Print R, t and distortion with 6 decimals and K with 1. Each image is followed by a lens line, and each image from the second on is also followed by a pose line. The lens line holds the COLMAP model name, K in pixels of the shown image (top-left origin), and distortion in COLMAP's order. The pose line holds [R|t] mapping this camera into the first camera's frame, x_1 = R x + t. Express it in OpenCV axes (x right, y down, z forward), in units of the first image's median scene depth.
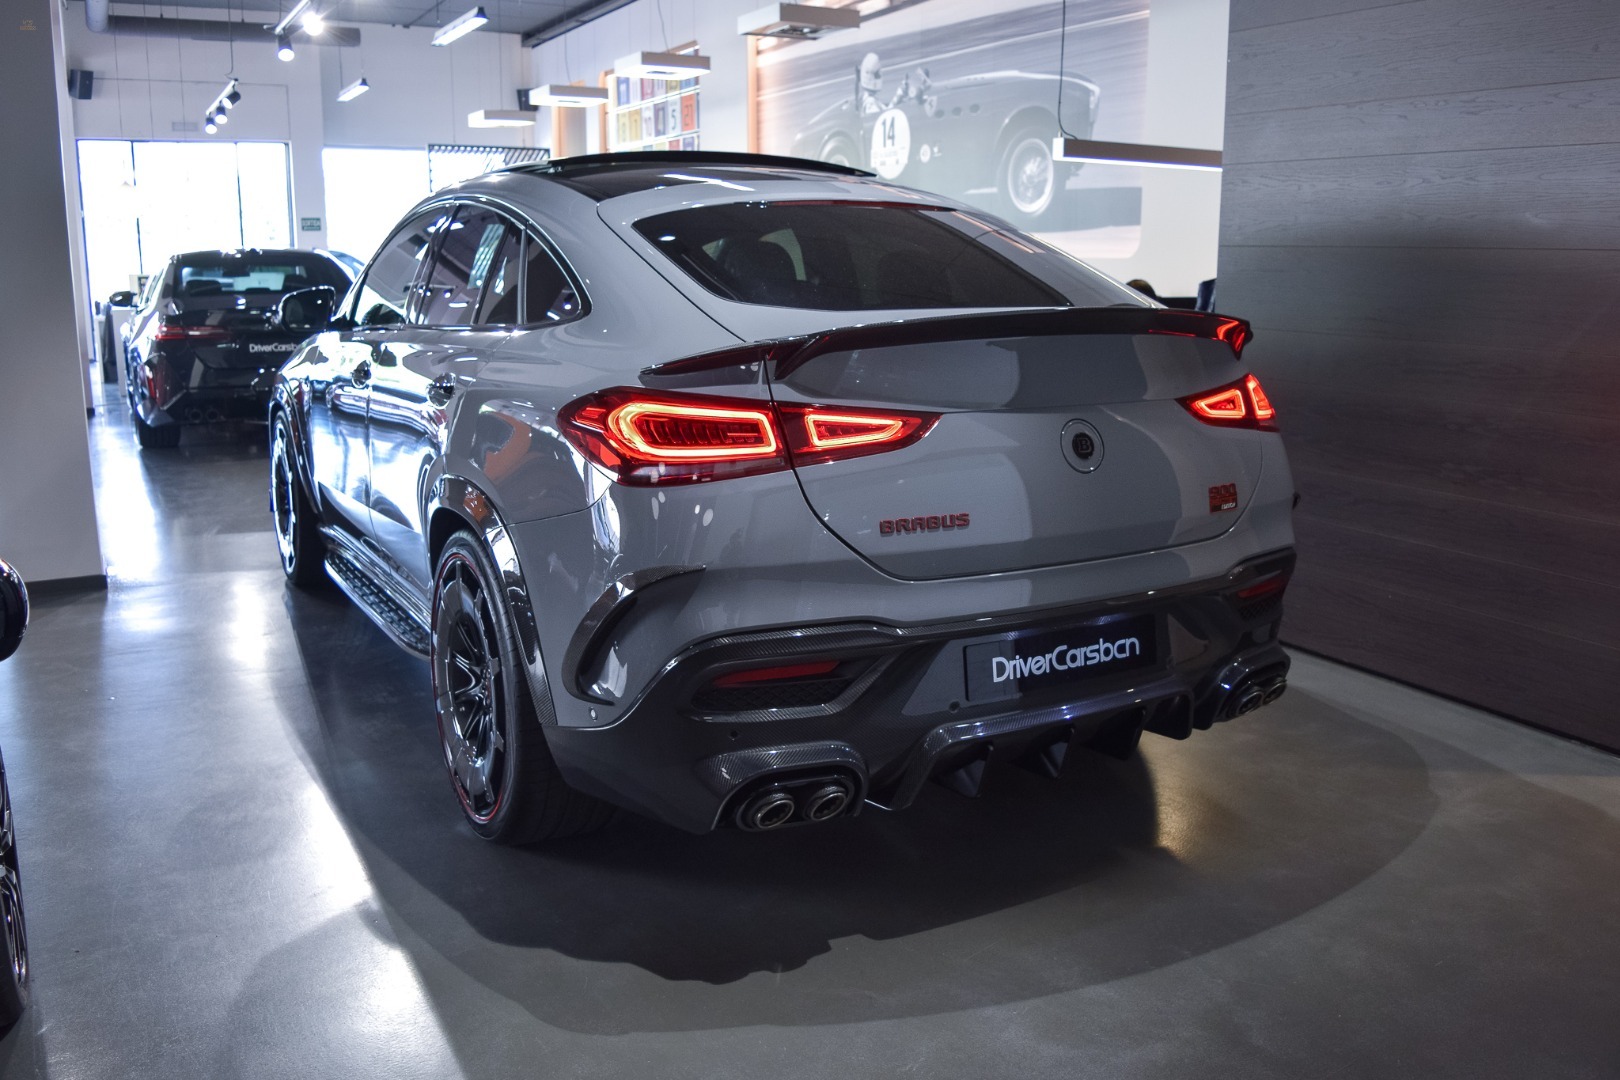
lens RADIAL K [[1287.0, 0, 838.8], [0, 1287.0, 534.9], [0, 0, 1]] dist [-0.081938, 0.001981]
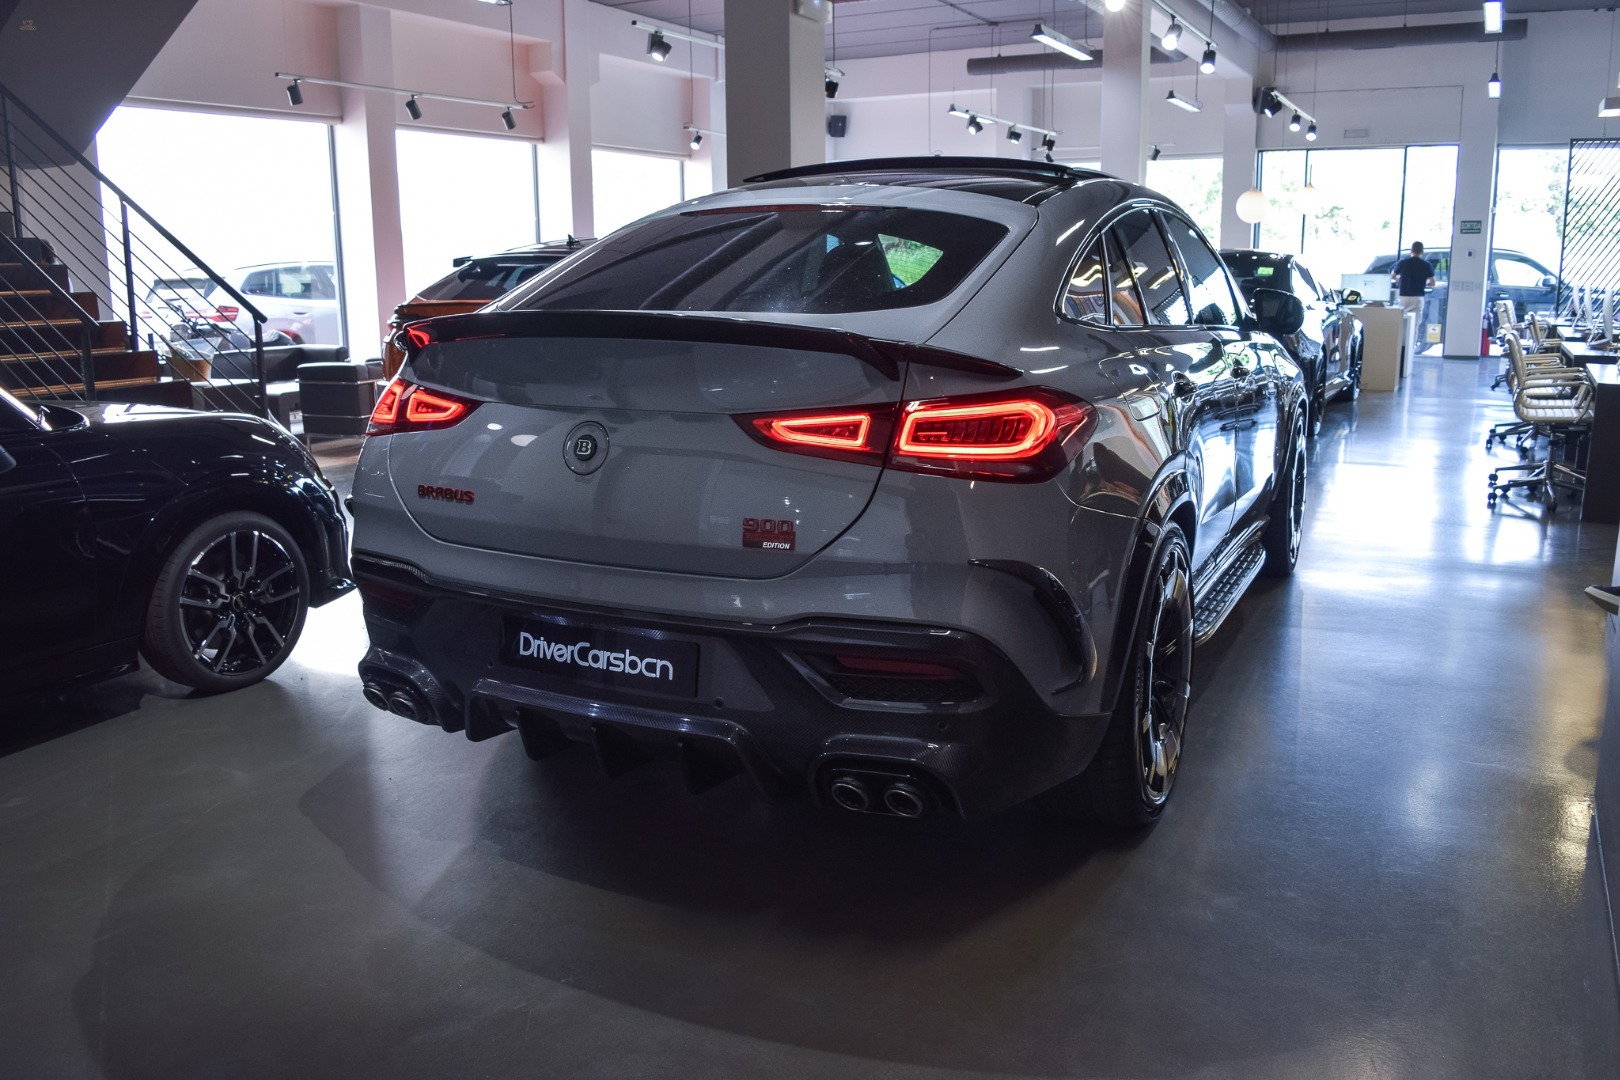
lens RADIAL K [[1287.0, 0, 838.8], [0, 1287.0, 534.9], [0, 0, 1]] dist [-0.081938, 0.001981]
pose [[0.541503, 0.163019, -0.824742, 1.095653], [-0.164758, 0.982574, 0.086041, -0.116972], [0.824397, 0.089292, 0.558925, 0.581111]]
